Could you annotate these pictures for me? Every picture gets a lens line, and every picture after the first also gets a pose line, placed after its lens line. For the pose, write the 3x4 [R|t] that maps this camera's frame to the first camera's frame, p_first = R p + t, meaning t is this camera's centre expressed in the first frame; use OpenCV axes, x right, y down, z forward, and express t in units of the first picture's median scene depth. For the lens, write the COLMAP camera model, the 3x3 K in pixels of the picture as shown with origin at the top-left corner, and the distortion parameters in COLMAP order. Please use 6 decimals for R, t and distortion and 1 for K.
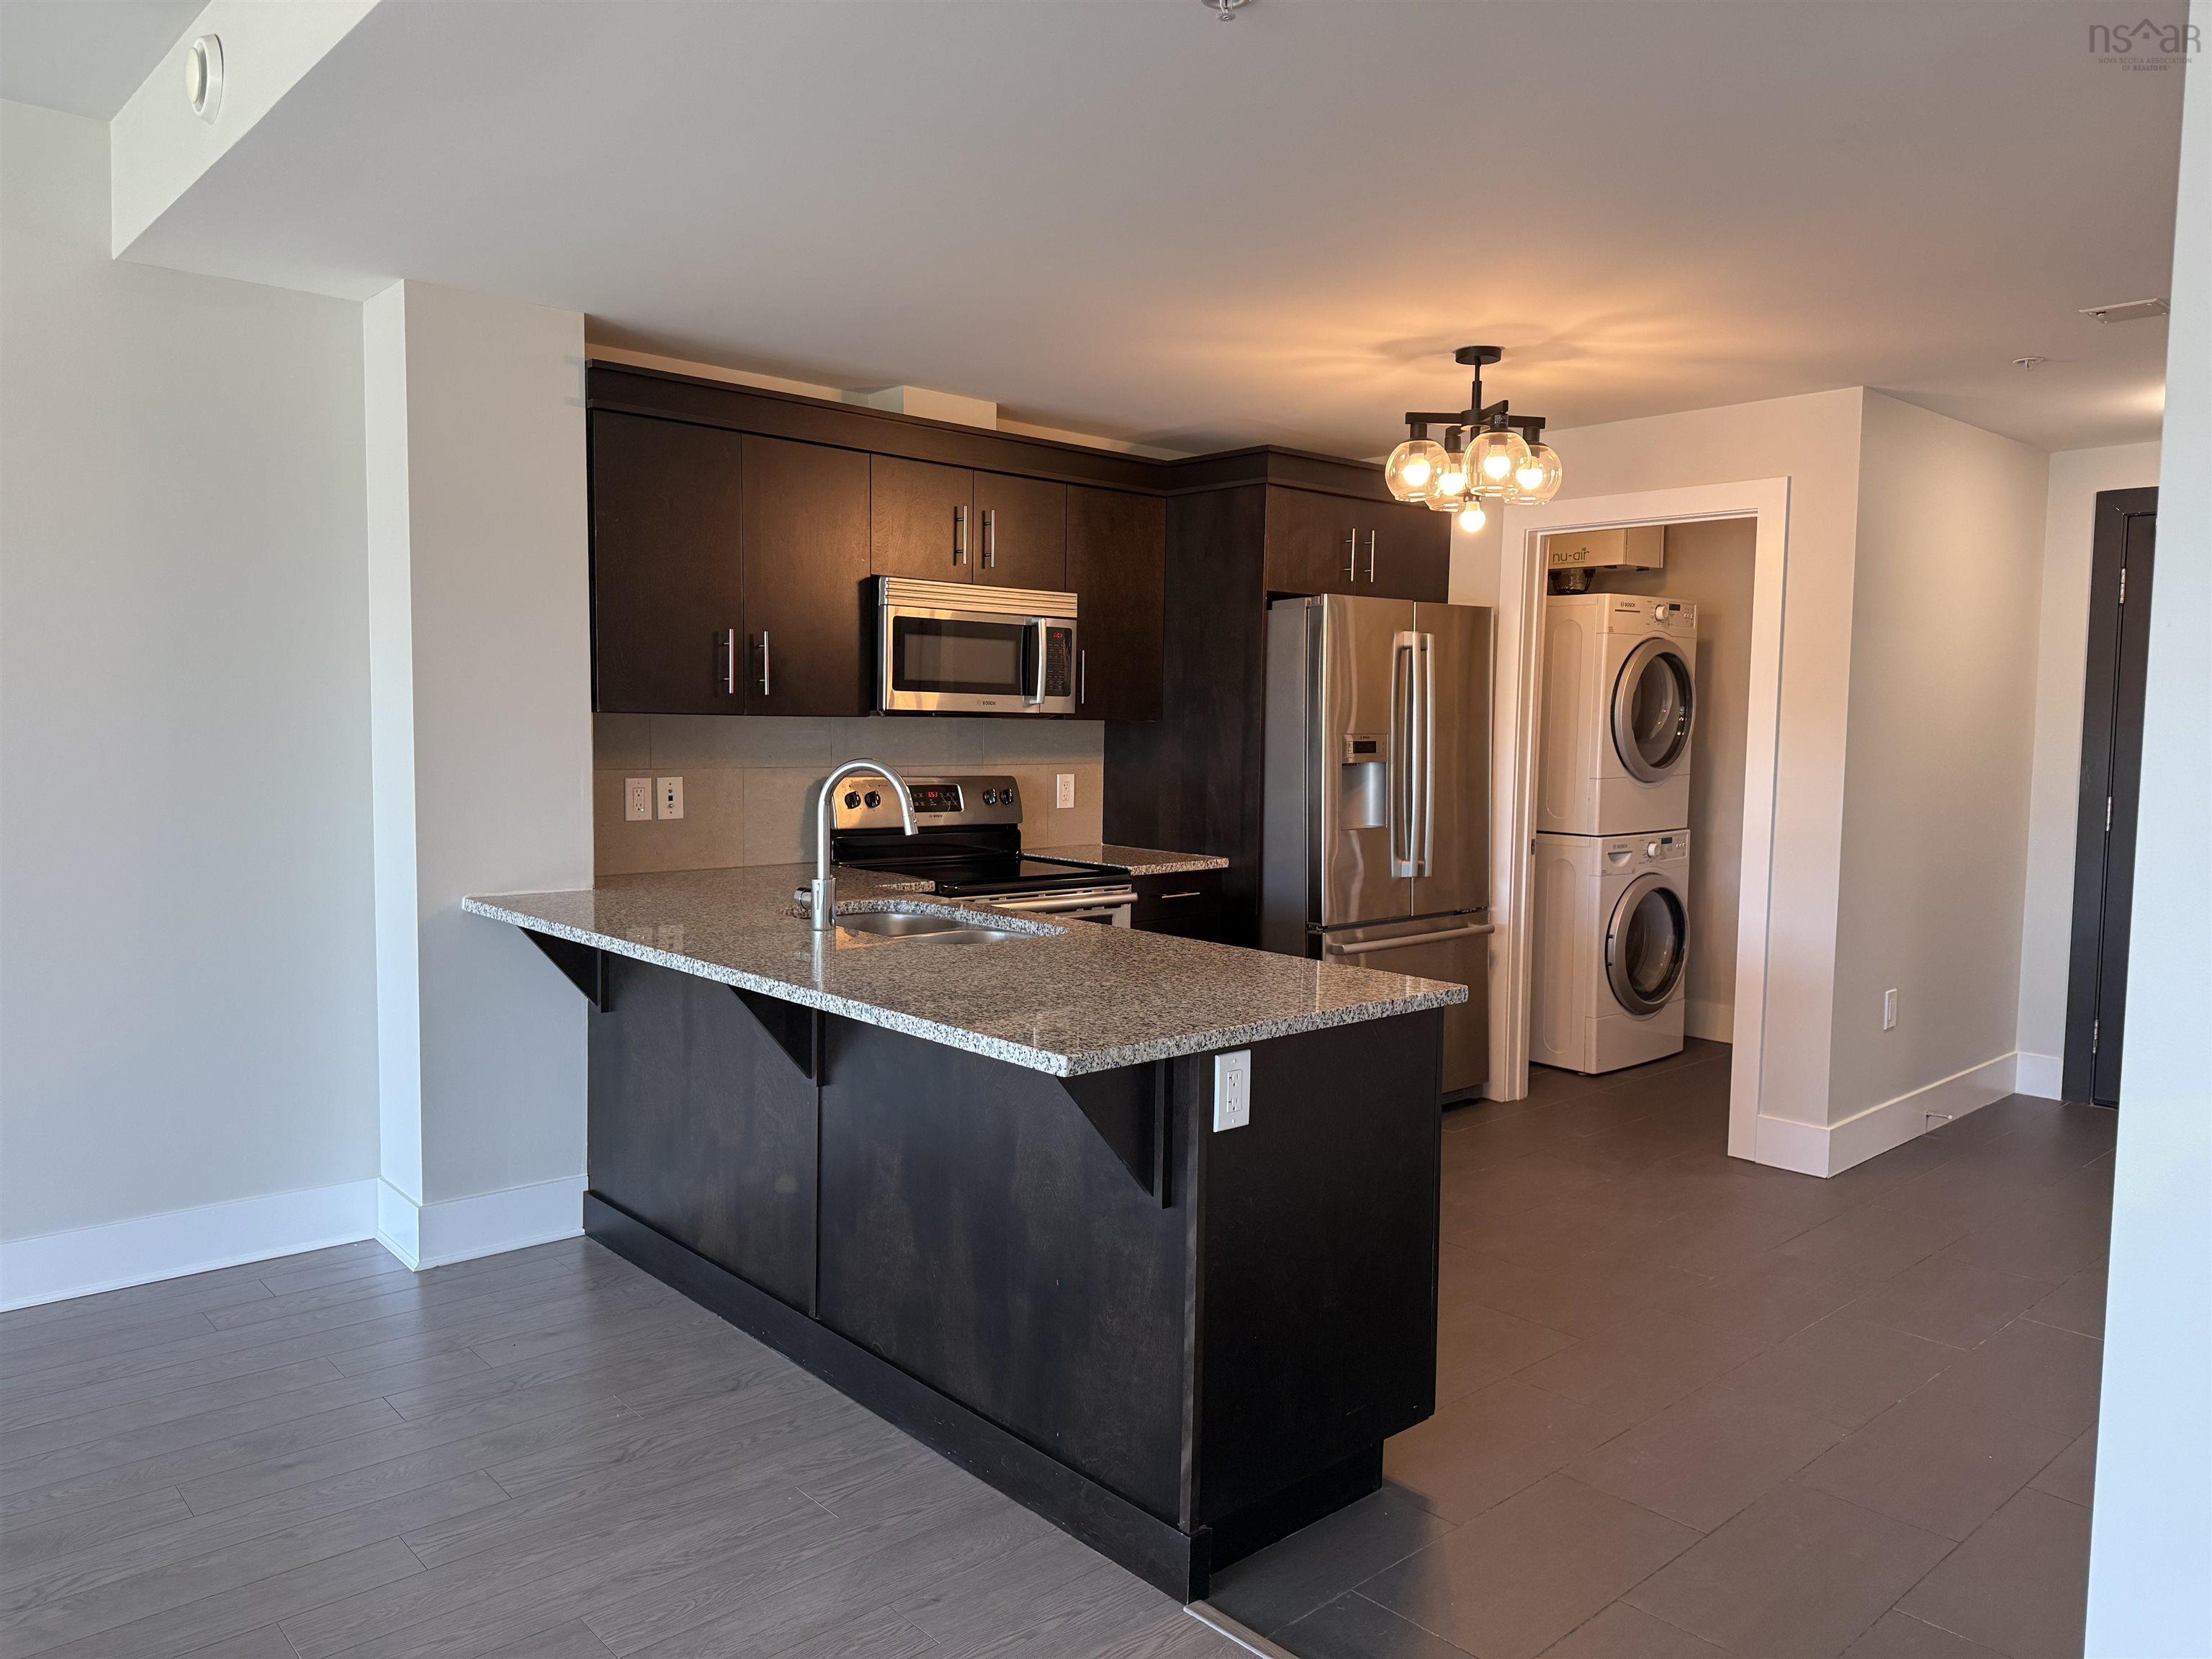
lens RADIAL K [[1548.1, 0, 1111.2], [0, 1548.1, 834.6], [0, 0, 1]] dist [0.053397, -0.105126]
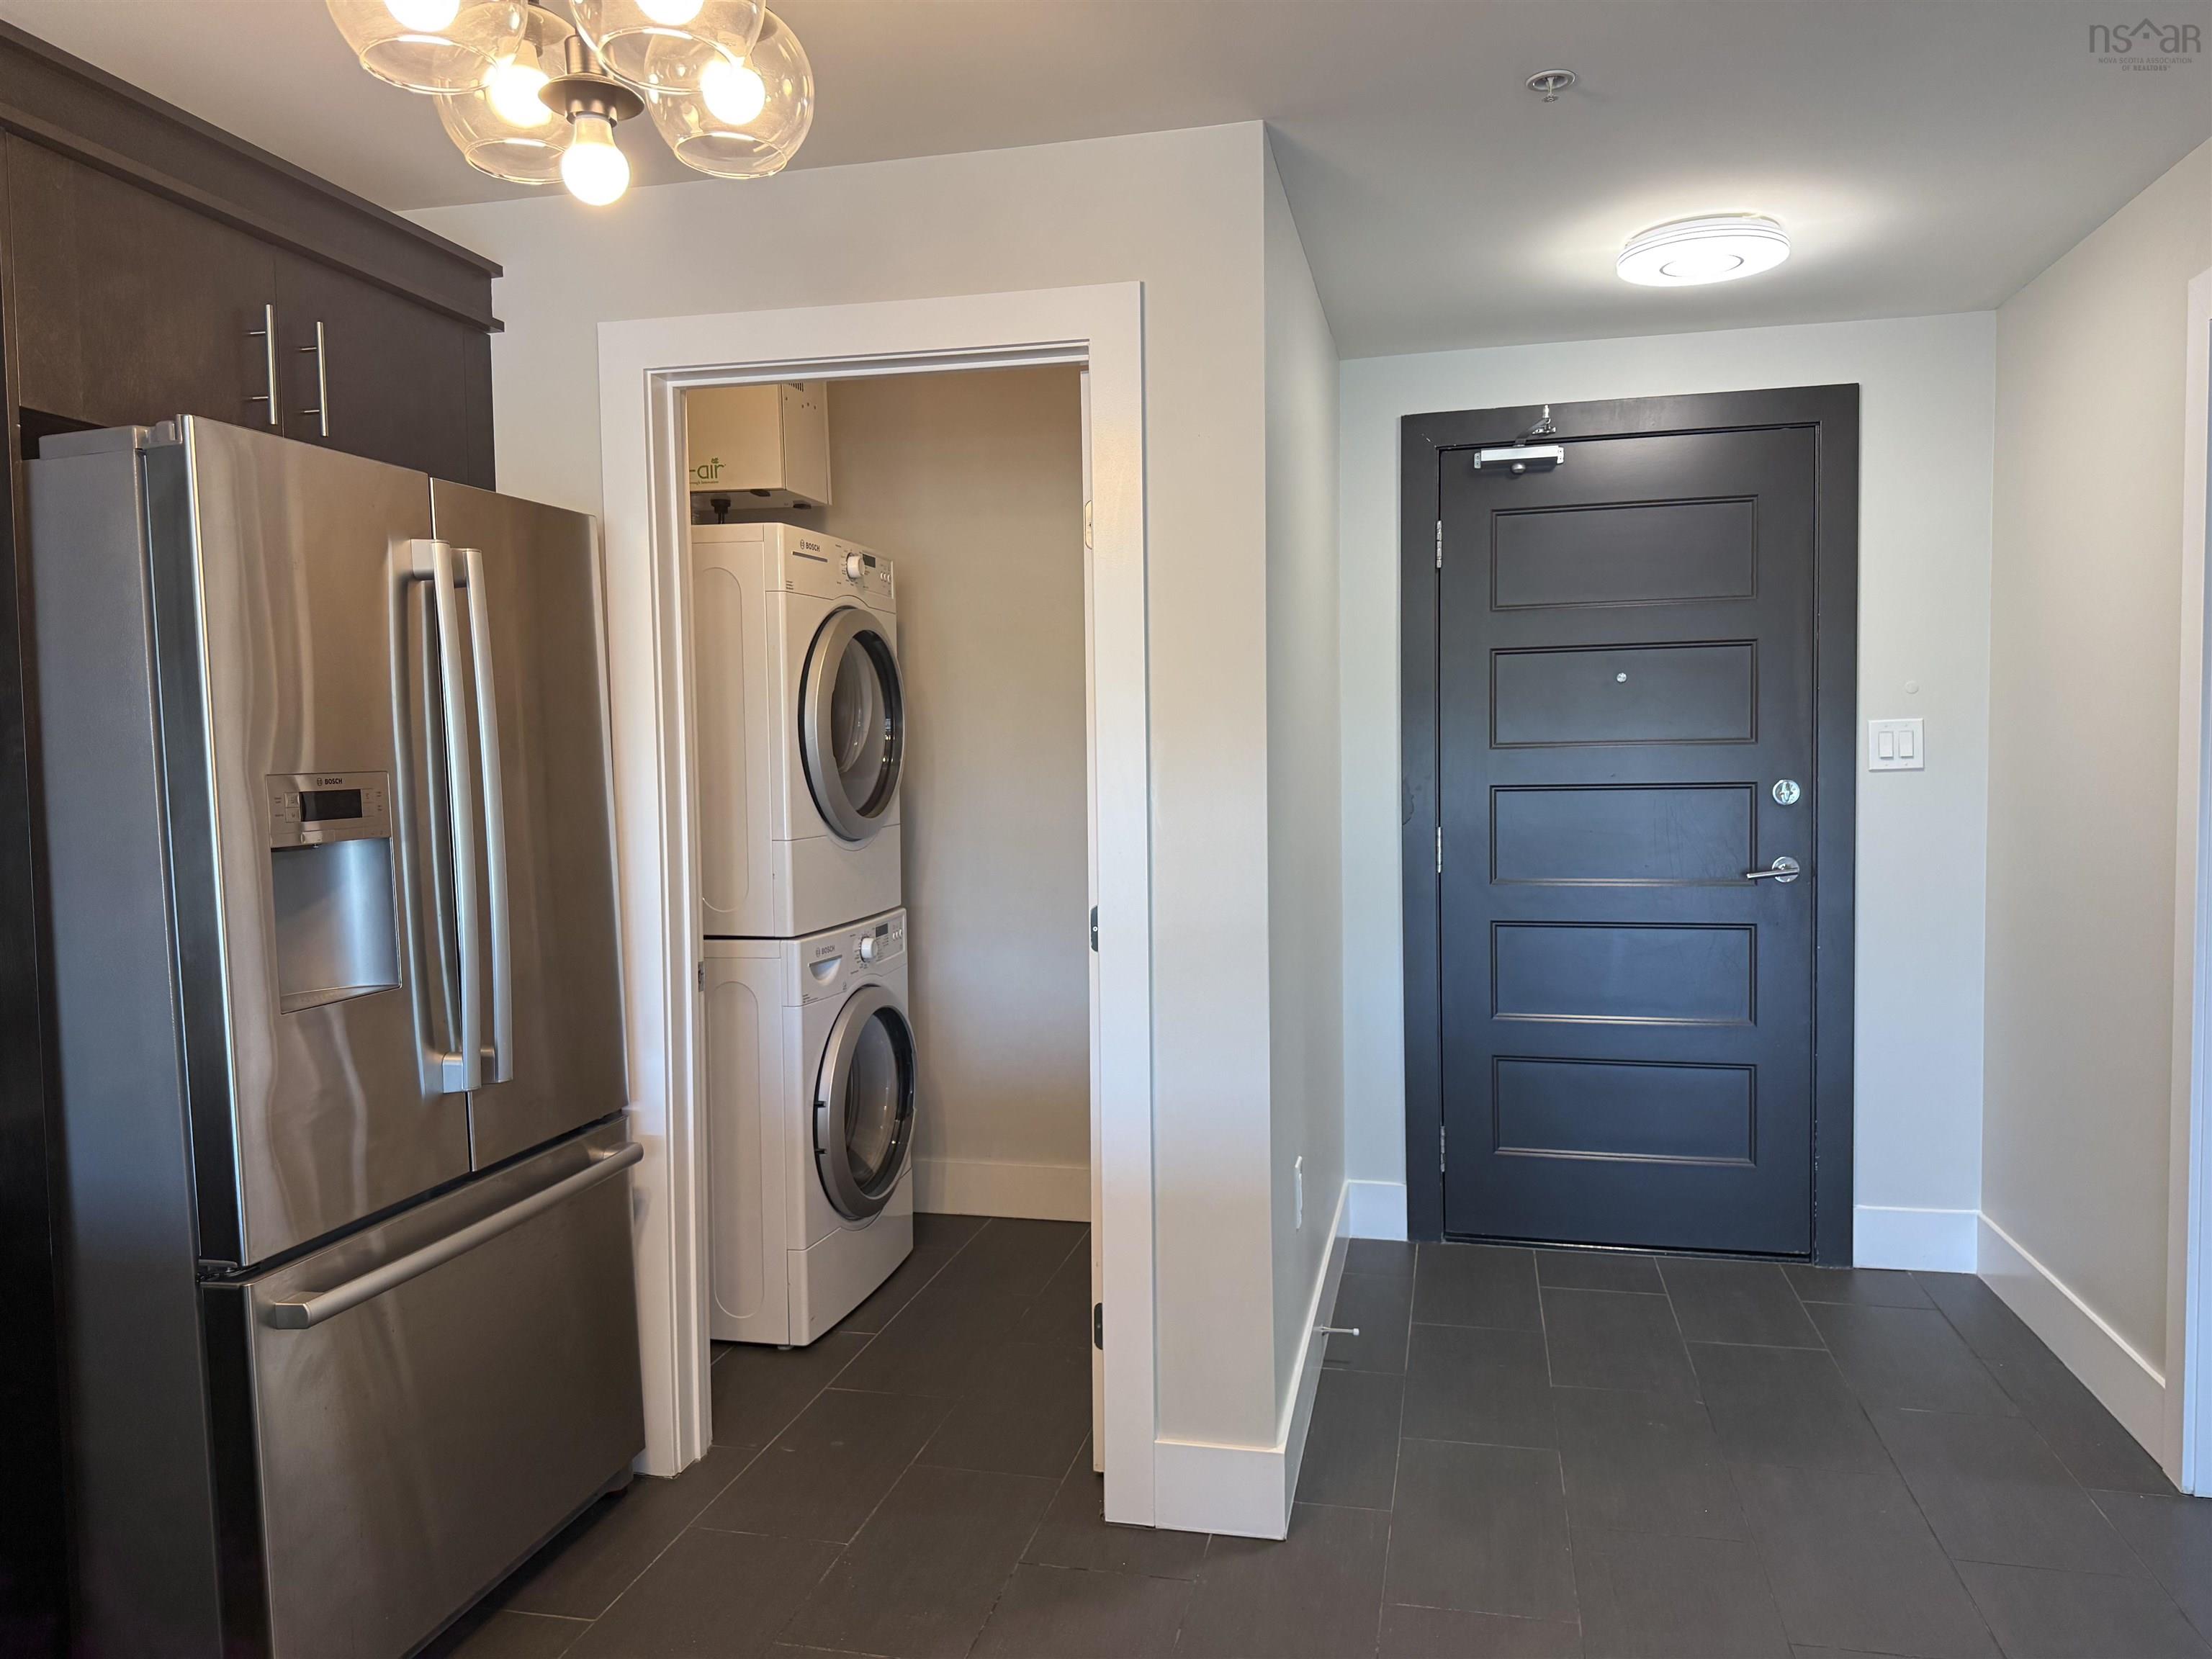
lens RADIAL K [[1524.2, 0, 1093.3], [0, 1524.2, 832.5], [0, 0, 1]] dist [0.138987, -0.170293]
pose [[0.817905, -0.055345, 0.572685, 0.084214], [0.071290, 0.997441, -0.005422, -0.029864], [-0.570920, 0.045261, 0.819757, 0.501686]]
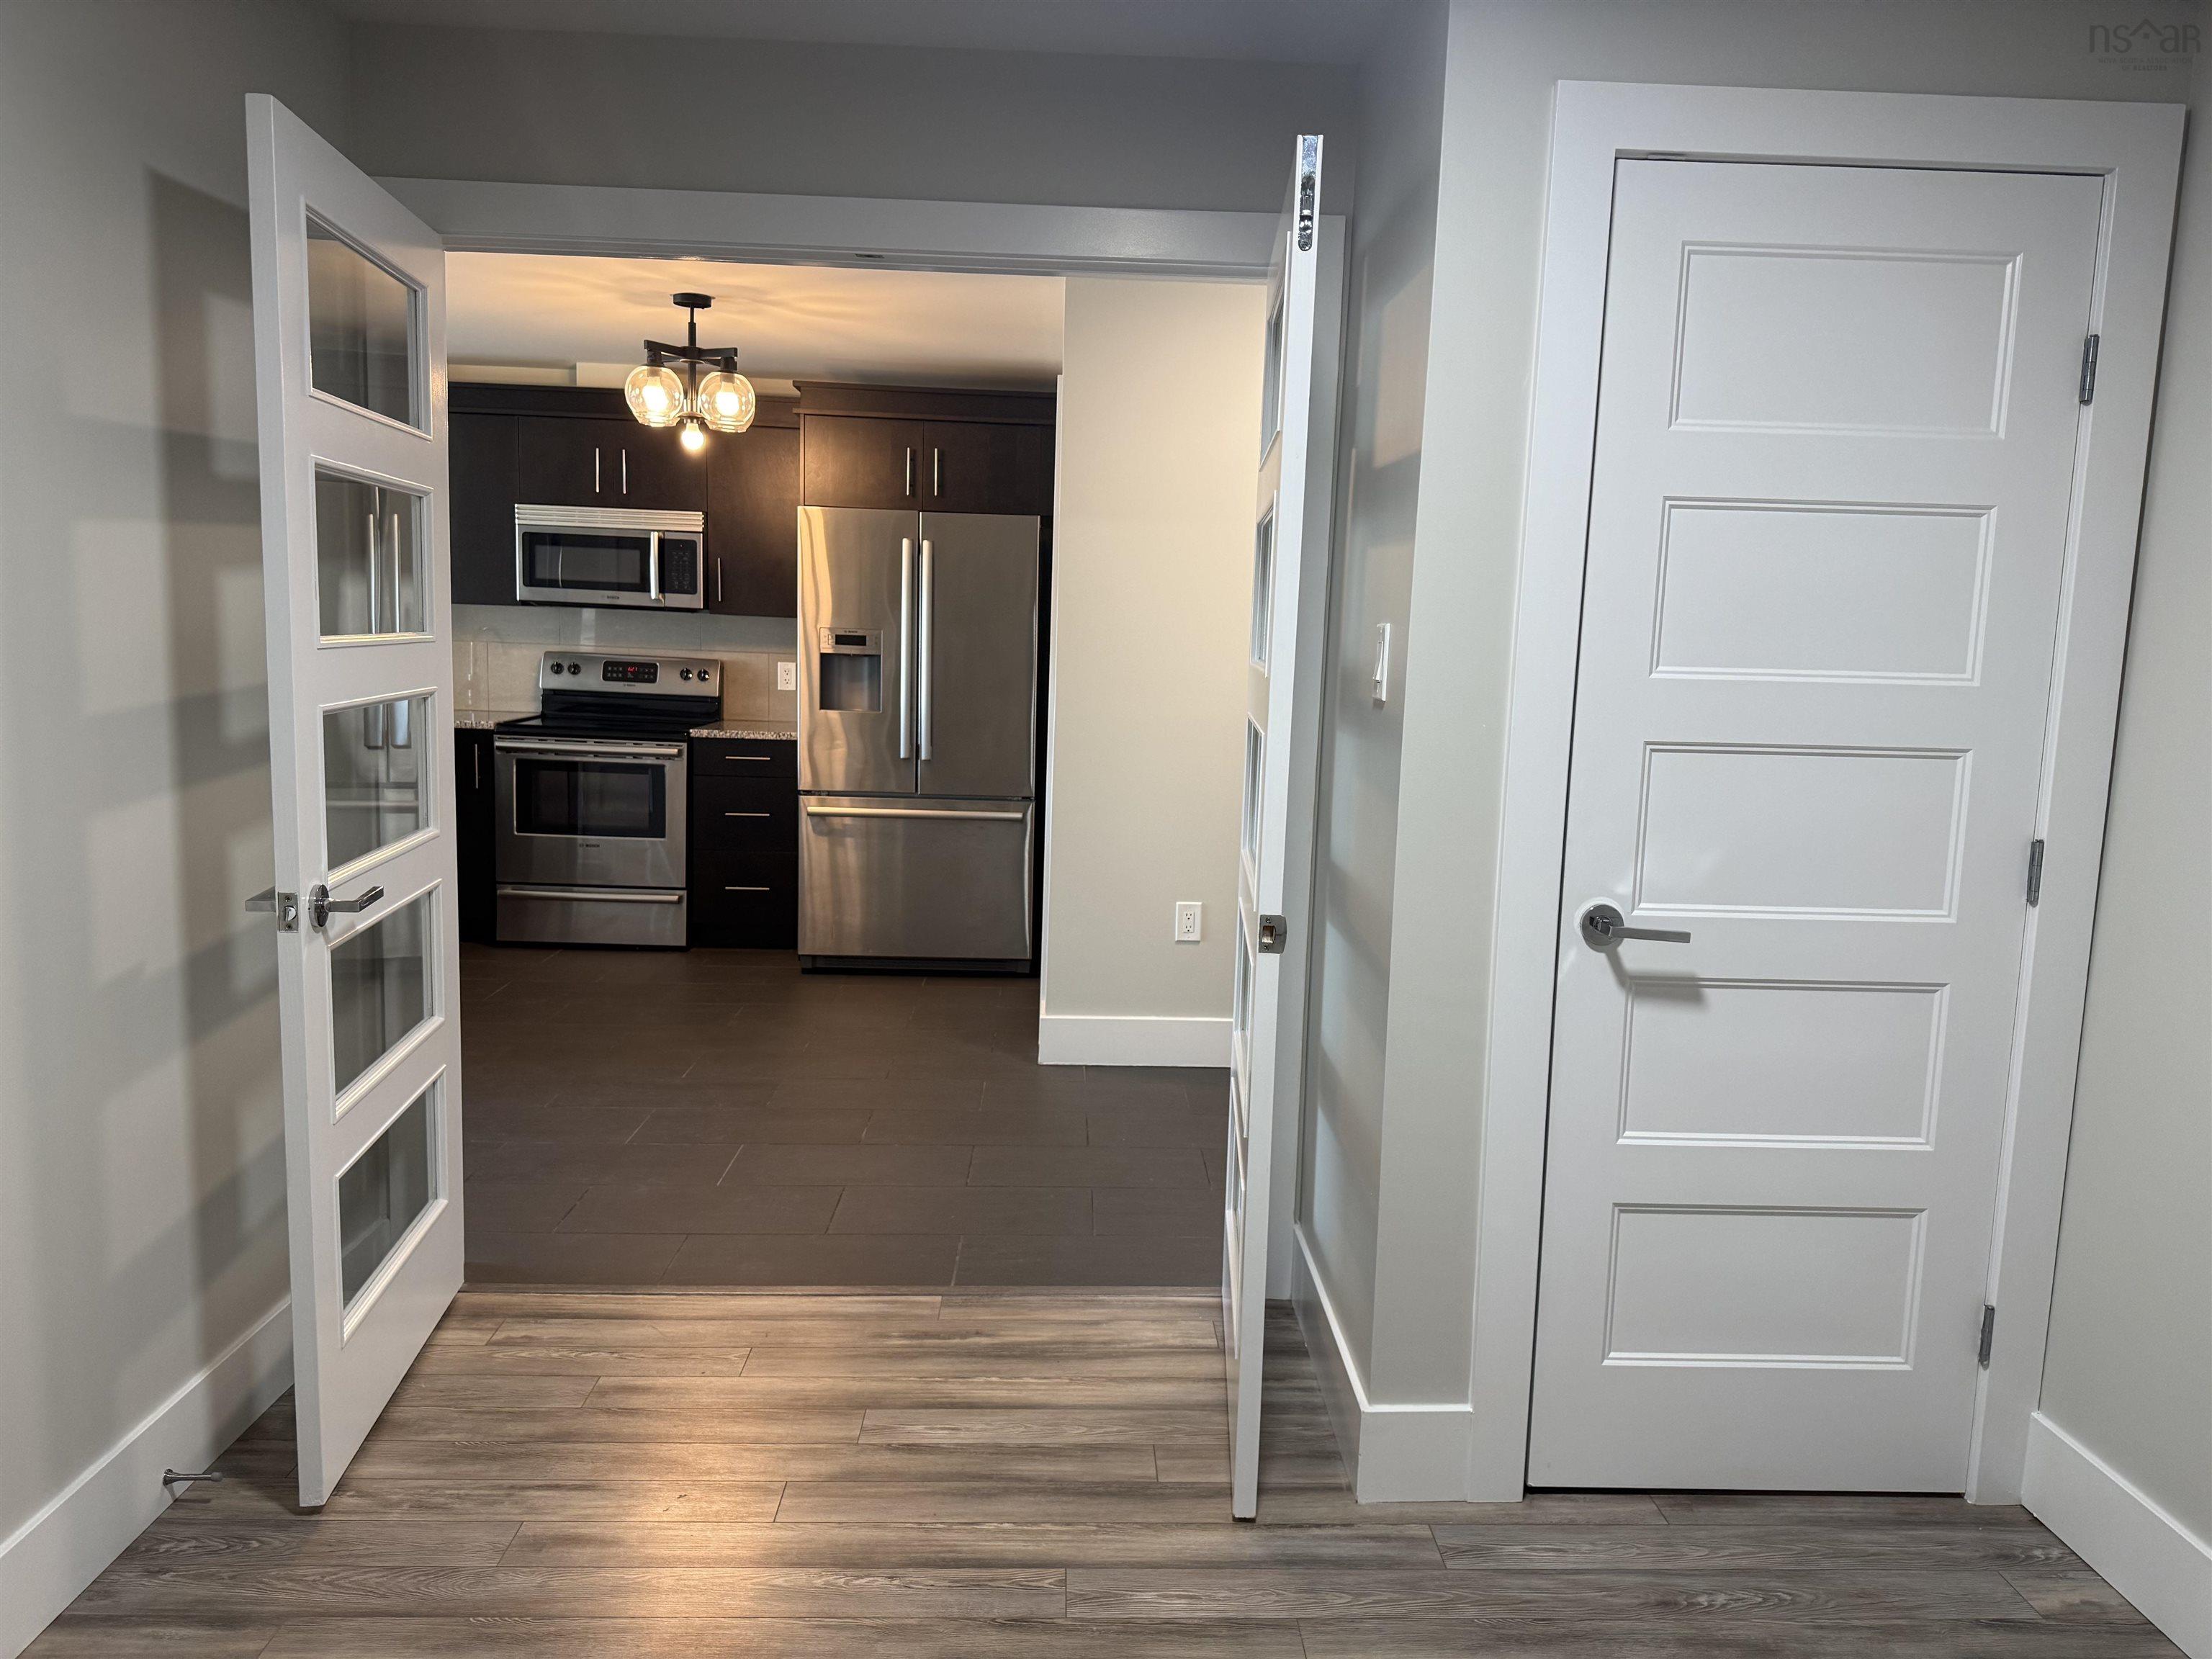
lens RADIAL K [[1548.1, 0, 1111.2], [0, 1548.1, 834.6], [0, 0, 1]] dist [0.053397, -0.105126]
pose [[0.757395, 0.099156, -0.645385, 0.979358], [-0.082453, 0.995014, 0.056109, 0.006183], [0.647730, 0.010718, 0.761794, 0.227146]]
